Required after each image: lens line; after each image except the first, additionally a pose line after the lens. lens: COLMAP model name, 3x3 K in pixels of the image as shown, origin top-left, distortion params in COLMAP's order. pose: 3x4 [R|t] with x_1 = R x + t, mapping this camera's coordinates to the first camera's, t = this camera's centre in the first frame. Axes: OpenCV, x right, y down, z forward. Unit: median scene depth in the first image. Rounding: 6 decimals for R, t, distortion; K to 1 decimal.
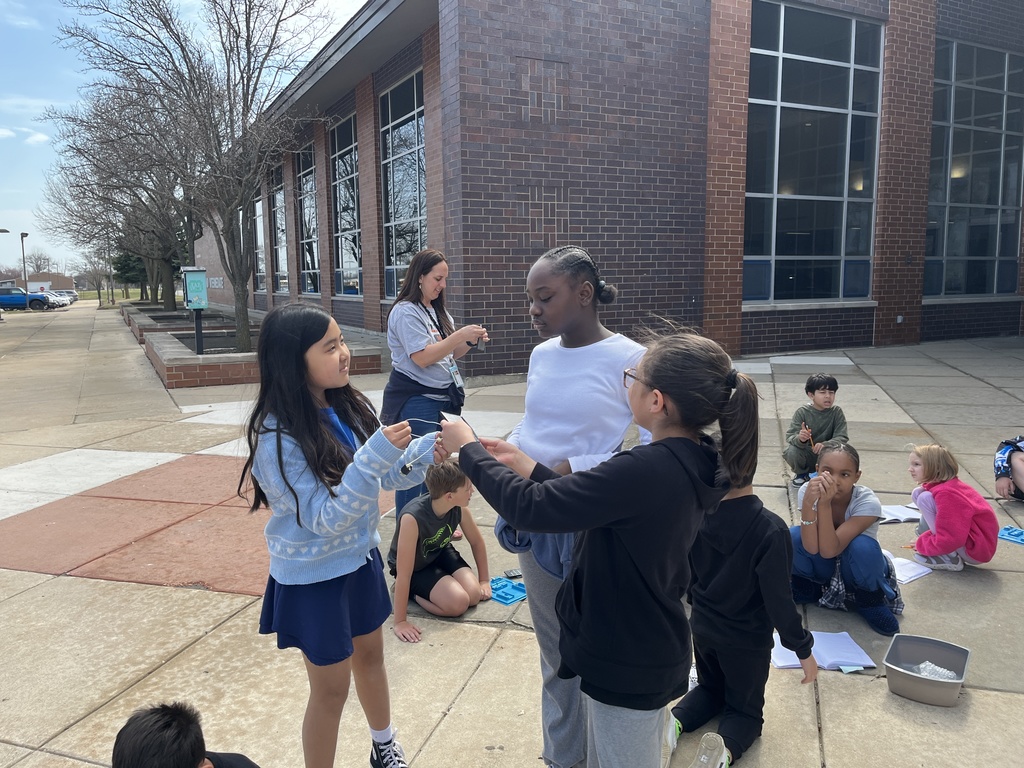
lens RADIAL K [[819.9, 0, 509.9], [0, 819.9, 381.2], [0, 0, 1]] dist [0.001877, -0.002597]
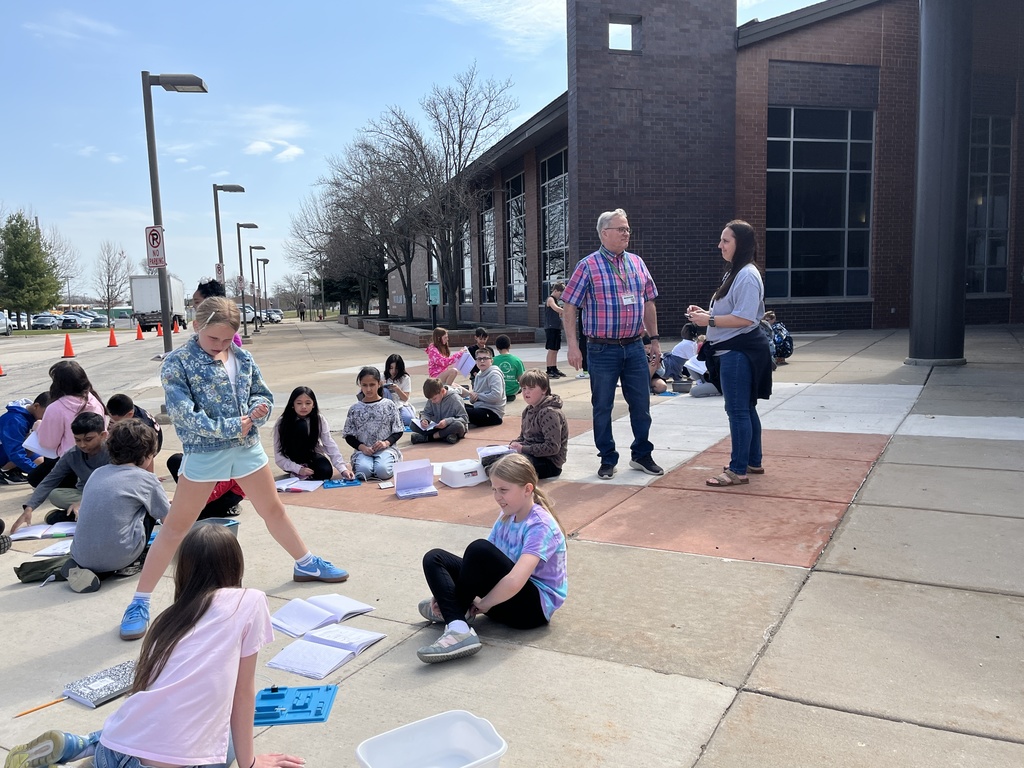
lens RADIAL K [[810.1, 0, 513.4], [0, 810.1, 384.0], [0, 0, 1]] dist [0.012371, -0.003946]
pose [[0.980340, 0.009655, -0.197080, 0.110726], [-0.013019, 0.999791, -0.015783, 0.089671], [0.196886, 0.018038, 0.980260, -0.557056]]
